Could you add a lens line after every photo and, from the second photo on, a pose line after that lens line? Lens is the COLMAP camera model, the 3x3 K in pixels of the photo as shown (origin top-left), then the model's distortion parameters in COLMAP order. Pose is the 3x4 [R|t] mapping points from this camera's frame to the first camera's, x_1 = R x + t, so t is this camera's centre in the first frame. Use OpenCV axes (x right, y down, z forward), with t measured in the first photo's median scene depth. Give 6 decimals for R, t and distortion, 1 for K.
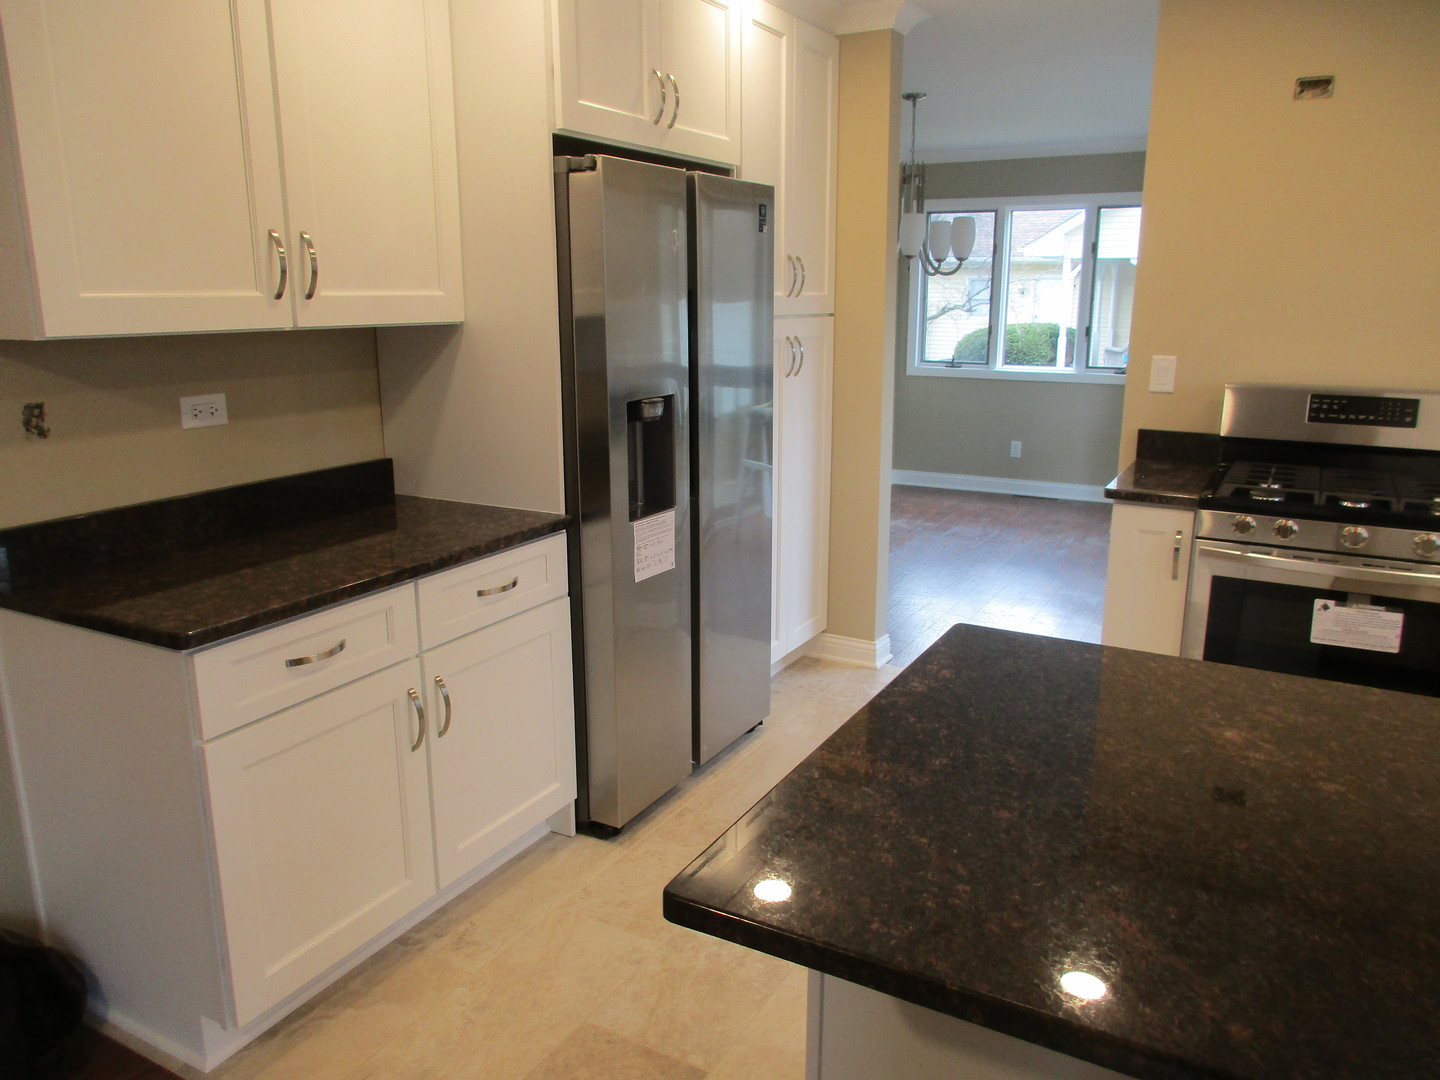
lens RADIAL K [[1064.3, 0, 715.2], [0, 1064.3, 540.1], [0, 0, 1]] dist [-0.011017, 0.008278]
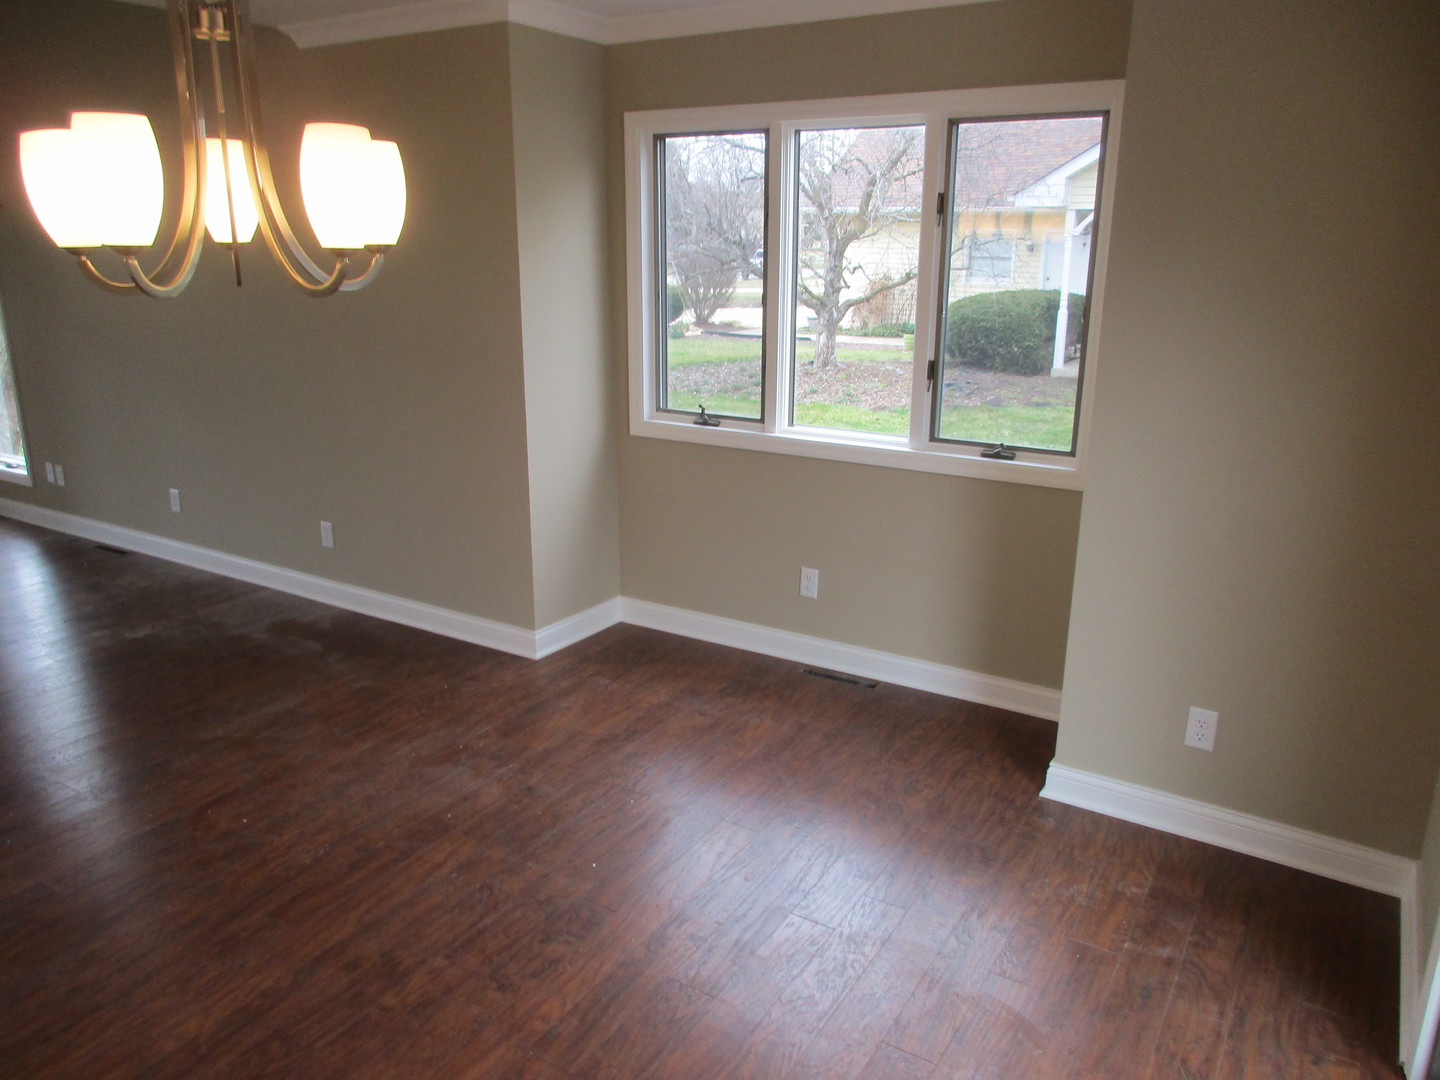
lens RADIAL K [[1064.3, 0, 714.7], [0, 1064.3, 545.9], [0, 0, 1]] dist [-0.011017, 0.008278]
pose [[0.998845, 0.016512, -0.045121, 0.253358], [-0.014075, 0.998452, 0.053810, -0.129632], [0.045939, -0.053113, 0.997531, 0.451296]]
